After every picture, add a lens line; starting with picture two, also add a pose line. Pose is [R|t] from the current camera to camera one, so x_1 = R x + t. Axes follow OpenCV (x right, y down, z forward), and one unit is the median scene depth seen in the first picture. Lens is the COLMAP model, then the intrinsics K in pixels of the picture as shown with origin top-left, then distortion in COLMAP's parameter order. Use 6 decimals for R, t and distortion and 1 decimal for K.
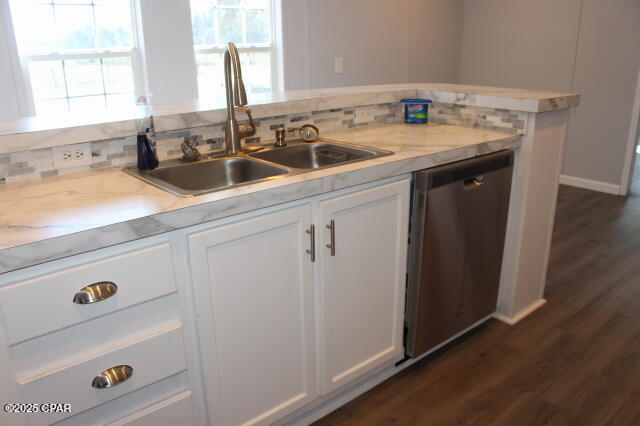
lens RADIAL K [[539.5, 0, 320.0], [0, 539.5, 213.0], [0, 0, 1]] dist [-0.170649, 0.163167]
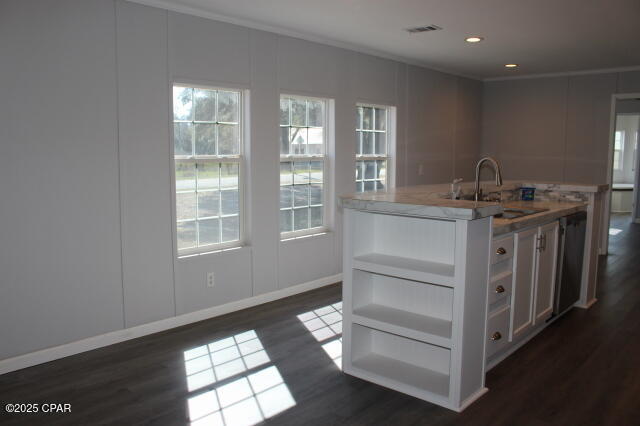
lens RADIAL K [[539.5, 0, 320.0], [0, 539.5, 213.0], [0, 0, 1]] dist [-0.170649, 0.163167]
pose [[0.988224, 0.003462, 0.152973, -0.839408], [0.027669, 0.979219, -0.200909, 0.230703], [-0.150489, 0.202776, 0.967592, -0.678921]]
